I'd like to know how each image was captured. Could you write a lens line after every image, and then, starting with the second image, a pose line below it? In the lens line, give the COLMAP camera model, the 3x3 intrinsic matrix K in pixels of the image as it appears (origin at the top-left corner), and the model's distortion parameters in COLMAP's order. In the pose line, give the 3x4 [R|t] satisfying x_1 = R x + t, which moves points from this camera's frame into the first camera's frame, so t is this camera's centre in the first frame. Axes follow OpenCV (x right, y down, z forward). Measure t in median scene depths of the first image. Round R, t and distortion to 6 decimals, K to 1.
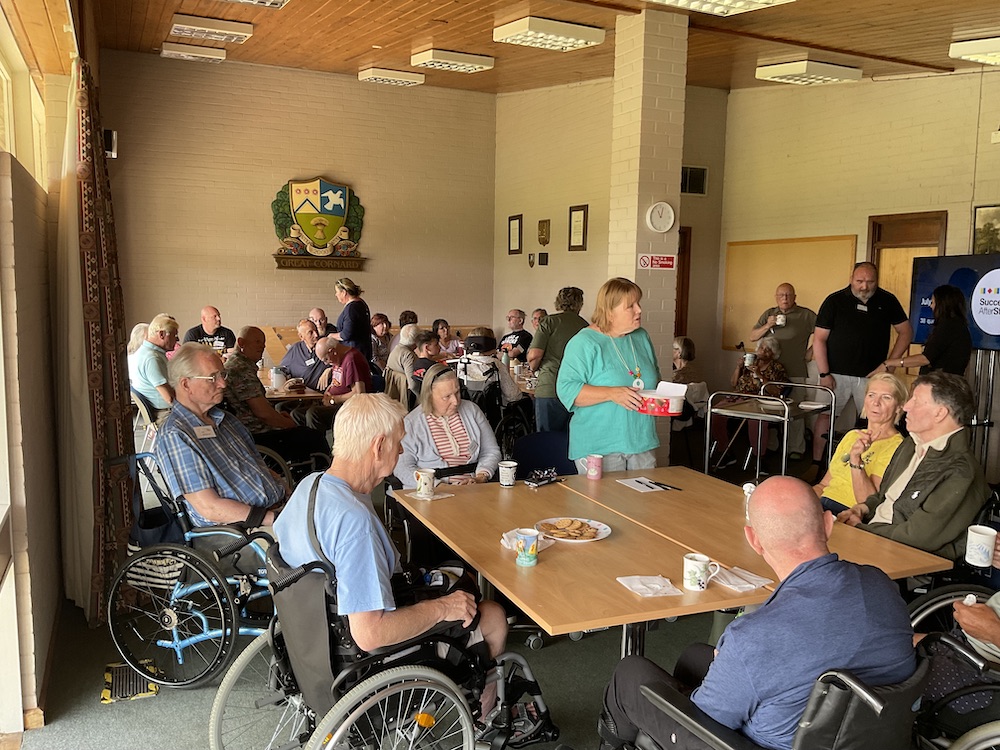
lens RADIAL K [[839.3, 0, 500.0], [0, 839.3, 375.0], [0, 0, 1]] dist [0.100414, -0.000257]
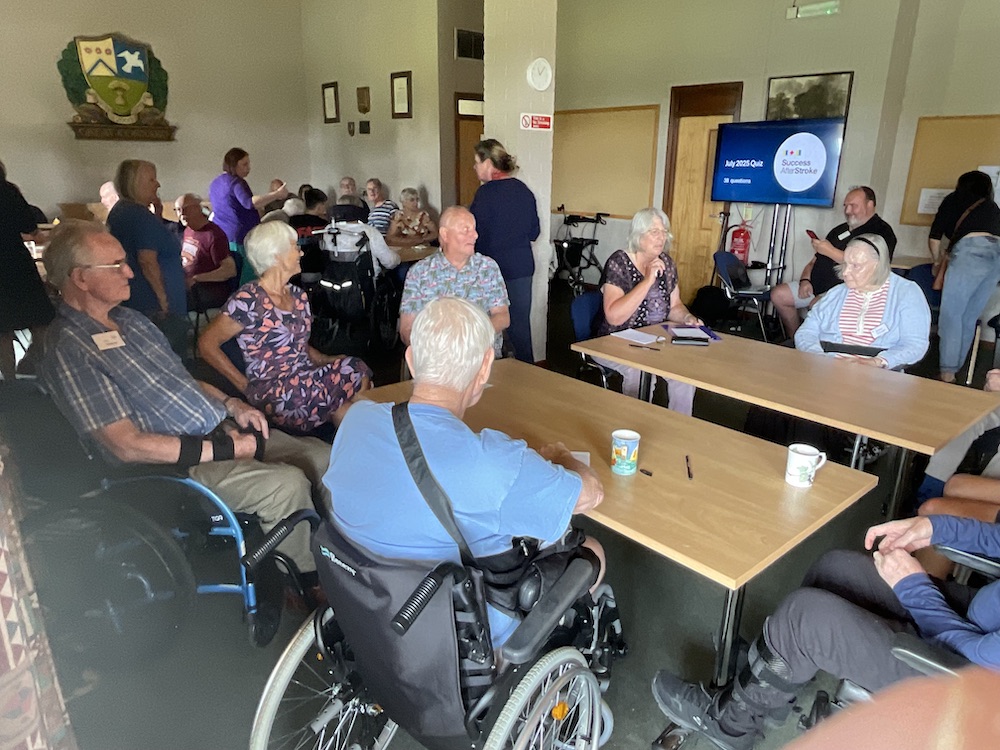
lens RADIAL K [[696.4, 0, 500.0], [0, 696.4, 375.0], [0, 0, 1]] dist [-0.010045, 0.025827]
pose [[0.955357, -0.098287, 0.278626, -0.063659], [0.042551, 0.978985, 0.199442, -0.004251], [-0.292373, -0.178682, 0.939463, 0.106342]]
